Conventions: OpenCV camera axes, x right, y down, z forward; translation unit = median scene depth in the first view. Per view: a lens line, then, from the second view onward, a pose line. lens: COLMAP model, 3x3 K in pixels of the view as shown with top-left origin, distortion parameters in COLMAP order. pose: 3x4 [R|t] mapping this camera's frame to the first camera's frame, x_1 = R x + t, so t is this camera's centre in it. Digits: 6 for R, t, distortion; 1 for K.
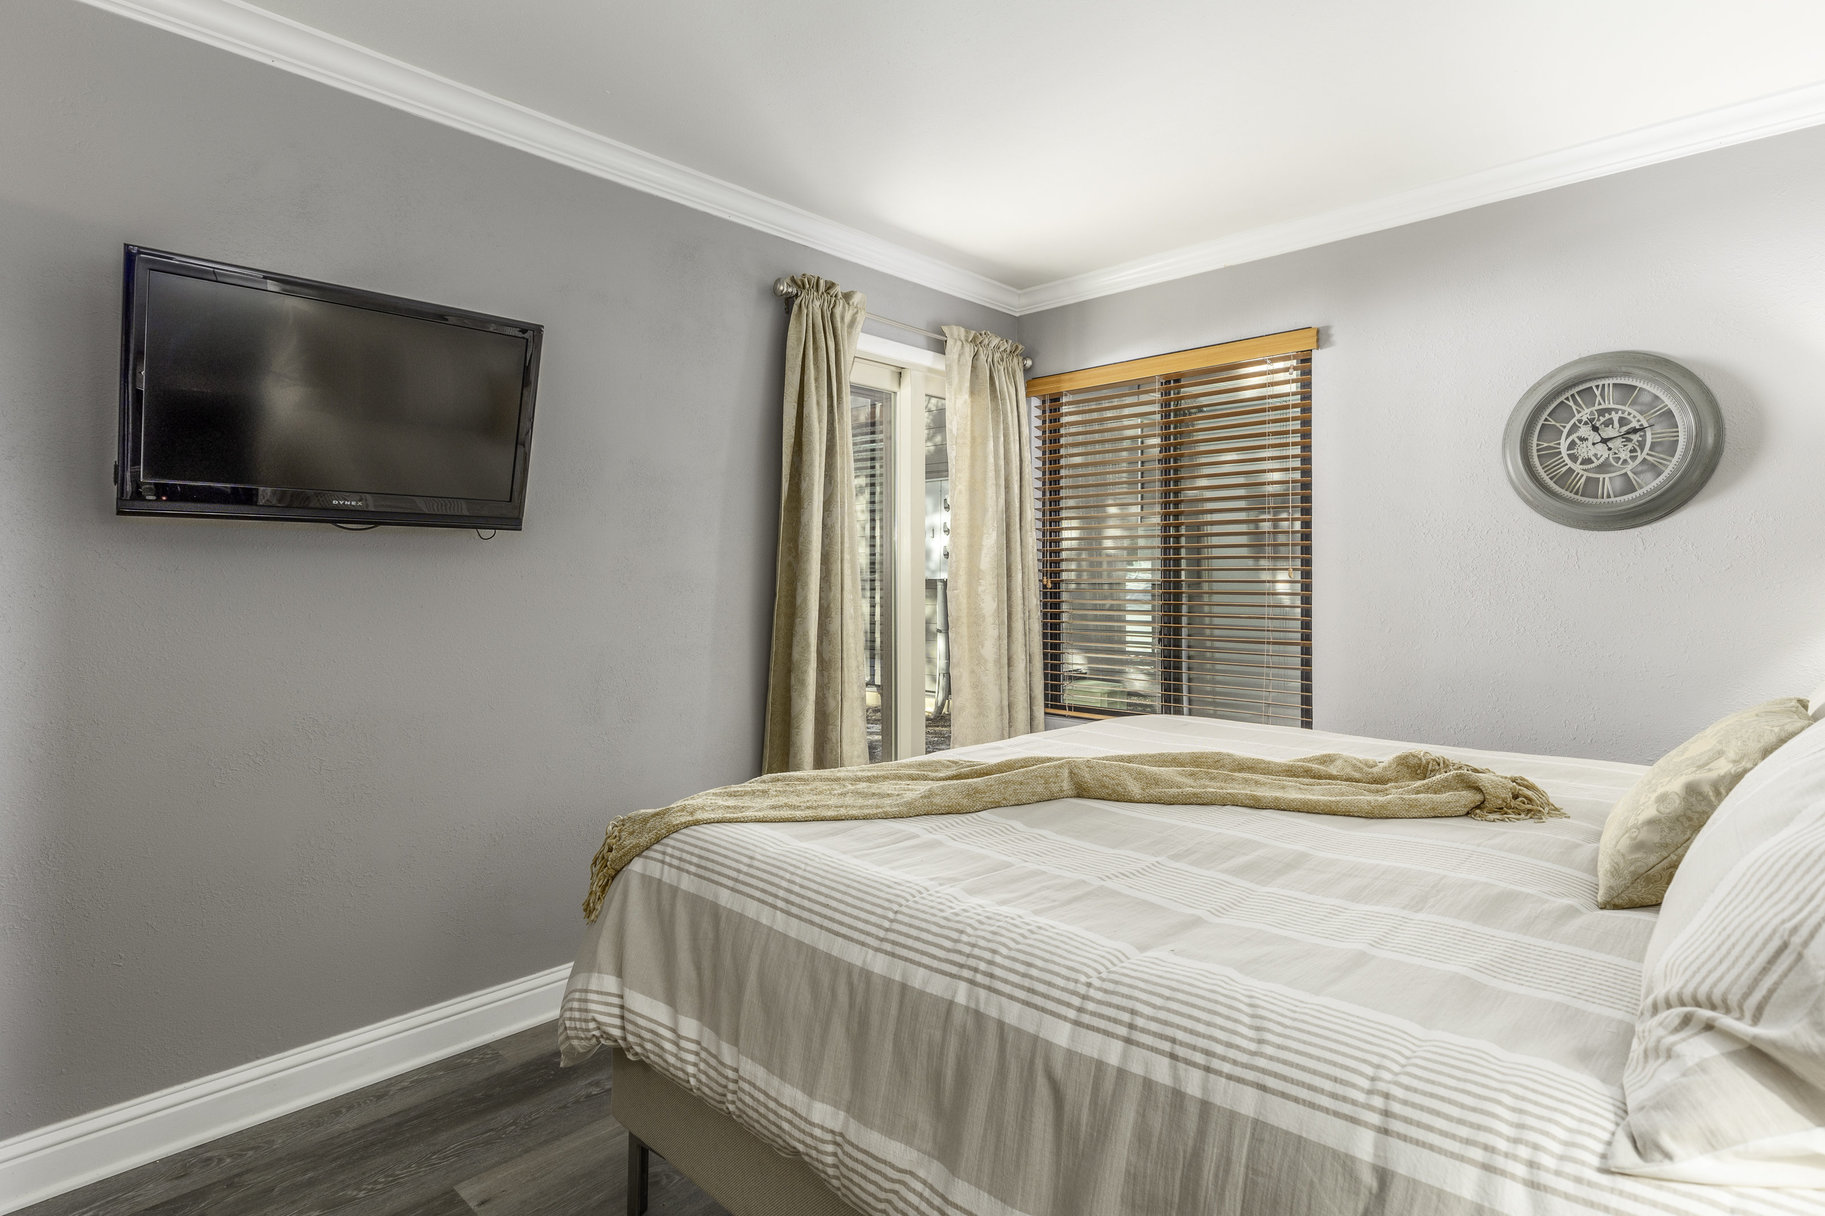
lens RADIAL K [[944.5, 0, 909.8], [0, 944.5, 585.9], [0, 0, 1]] dist [0.003975, -0.000329]
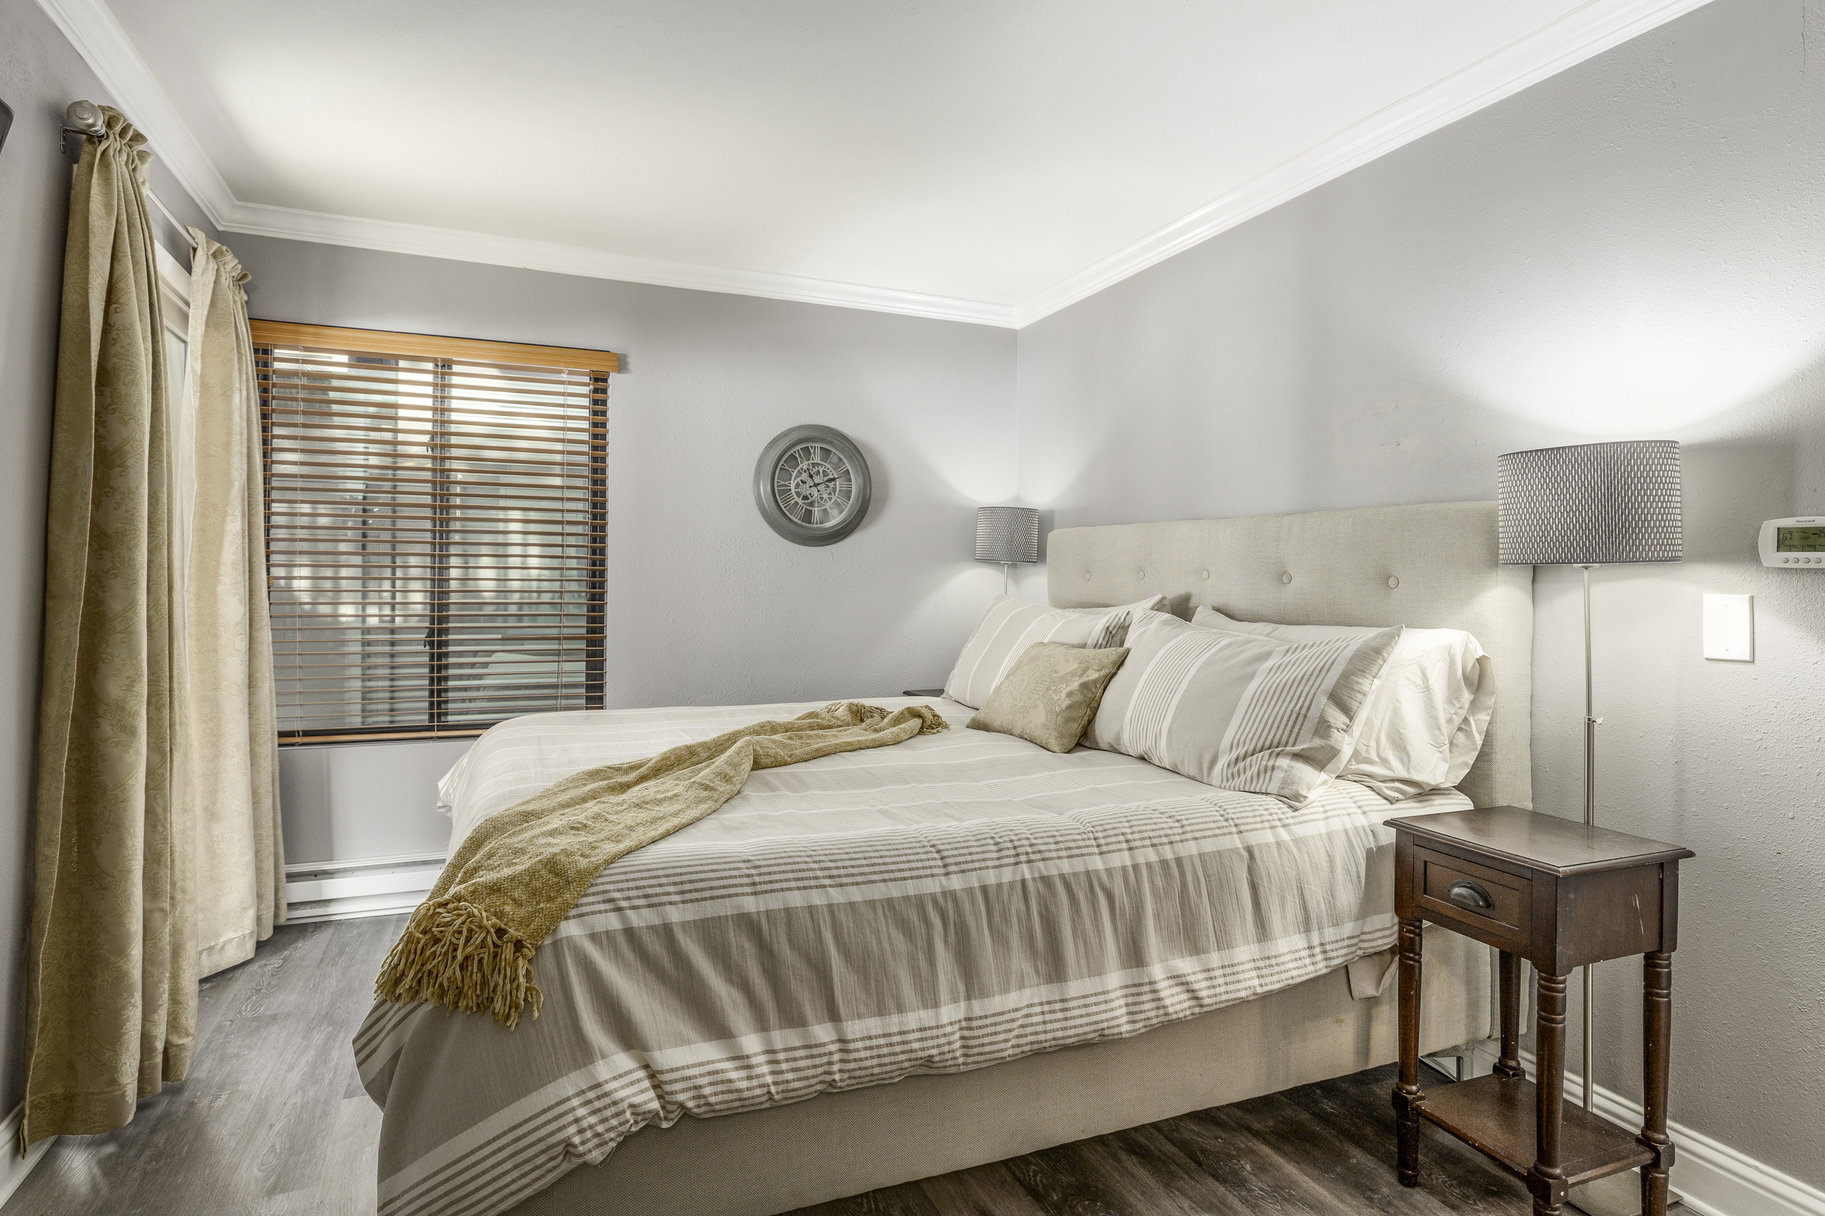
lens RADIAL K [[1010.4, 0, 913.1], [0, 1010.4, 579.4], [0, 0, 1]] dist [0.004936, -0.001312]
pose [[0.388051, 0.003735, 0.921630, -0.793339], [-0.000583, 0.999993, -0.003807, -0.002205], [-0.921638, 0.000940, 0.388050, 0.315806]]
